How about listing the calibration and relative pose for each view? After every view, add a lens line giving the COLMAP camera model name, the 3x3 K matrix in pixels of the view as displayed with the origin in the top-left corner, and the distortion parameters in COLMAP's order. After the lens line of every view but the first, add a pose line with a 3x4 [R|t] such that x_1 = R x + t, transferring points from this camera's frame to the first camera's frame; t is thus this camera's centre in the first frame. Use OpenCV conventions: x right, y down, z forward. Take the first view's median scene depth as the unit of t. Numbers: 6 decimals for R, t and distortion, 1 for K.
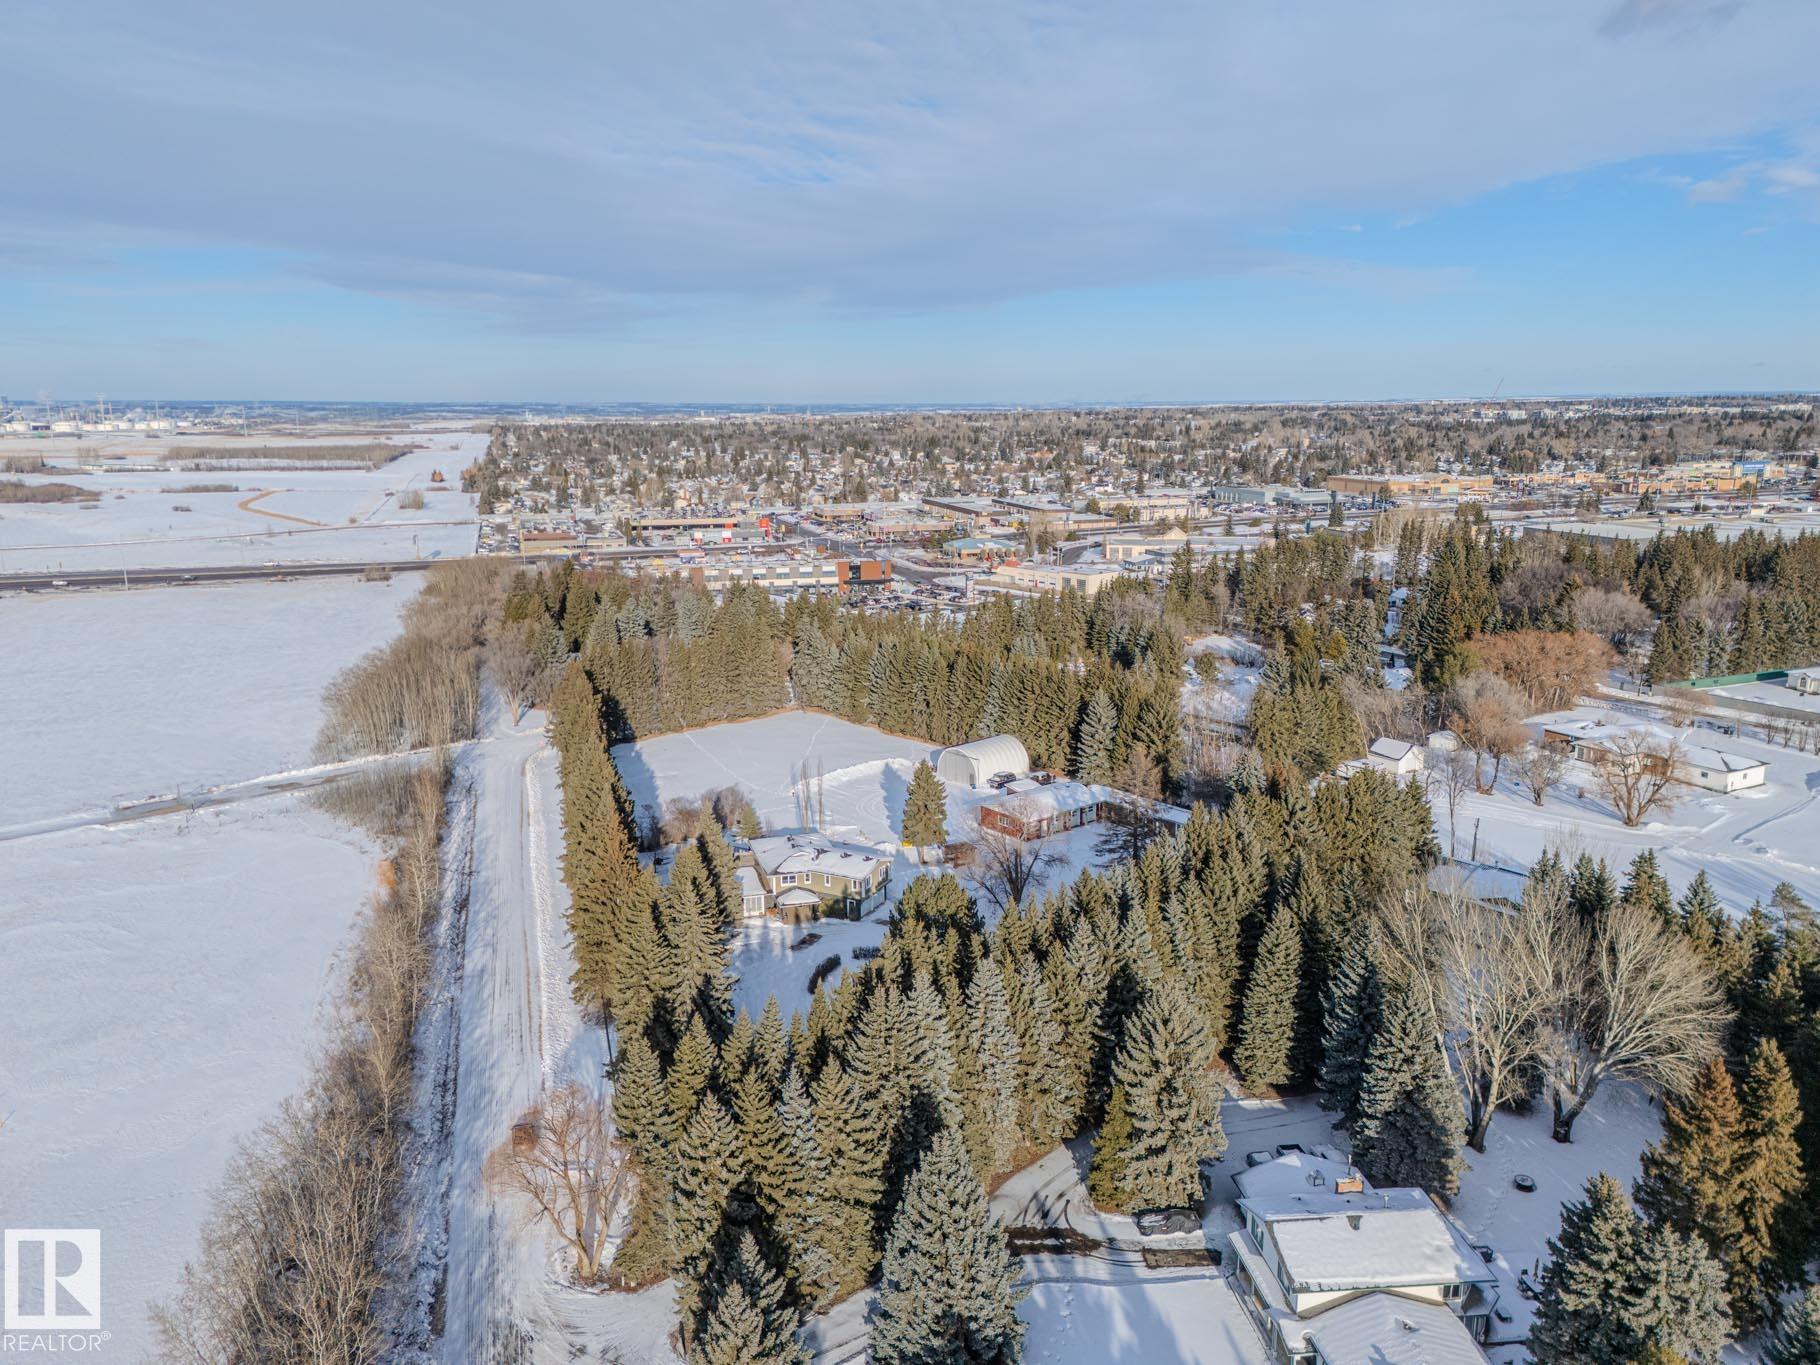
lens RADIAL K [[1325.6, 0, 911.9], [0, 1325.6, 682.9], [0, 0, 1]] dist [0.081238, -0.072930]
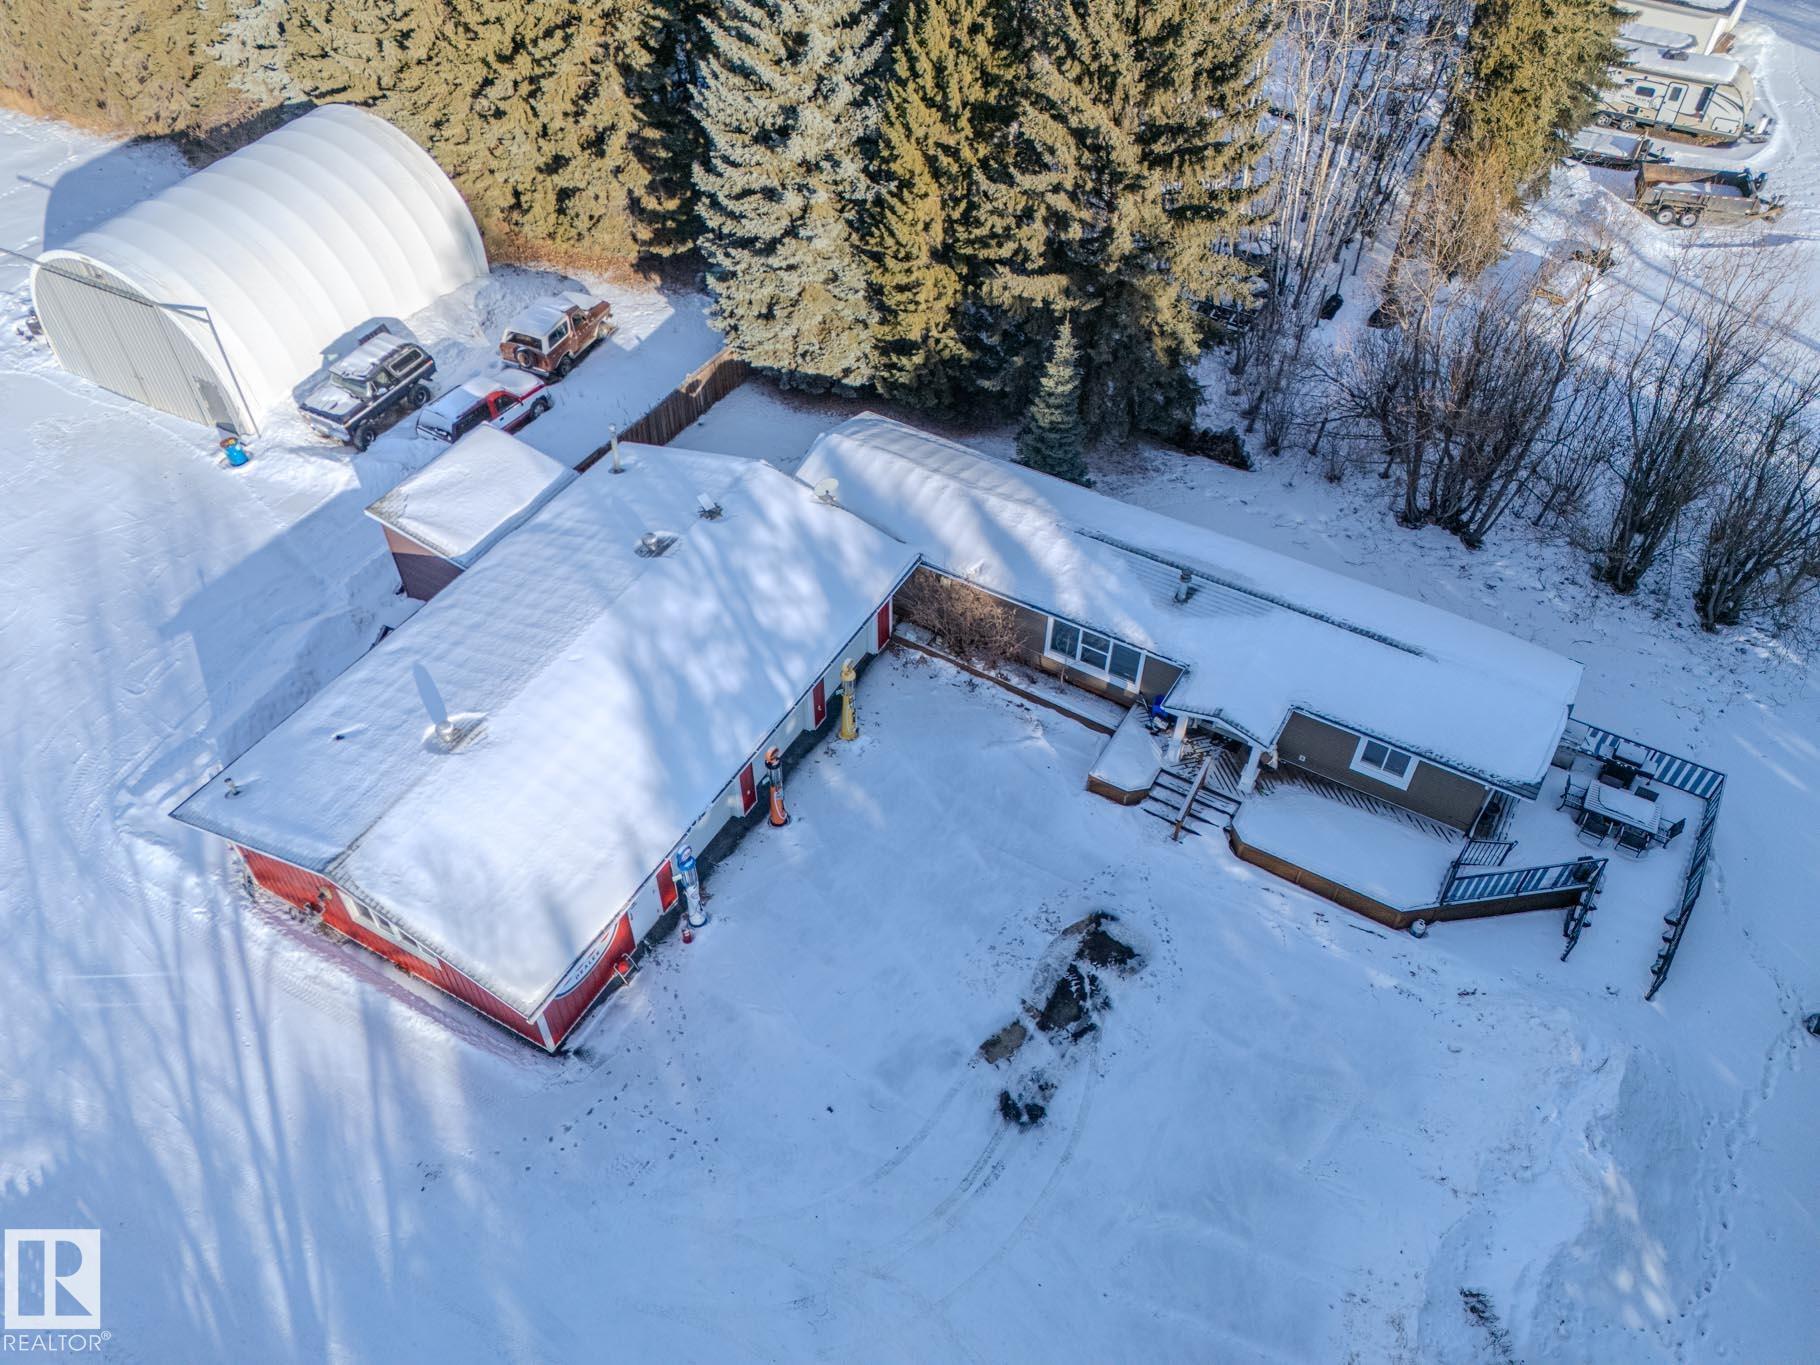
lens RADIAL K [[1325.6, 0, 891.2], [0, 1325.6, 690.4], [0, 0, 1]] dist [0.081238, -0.072930]
pose [[0.942117, -0.238581, 0.235575, 0.077328], [0.062193, 0.814768, 0.576441, -0.005968], [-0.329467, -0.528424, 0.782445, 0.707582]]
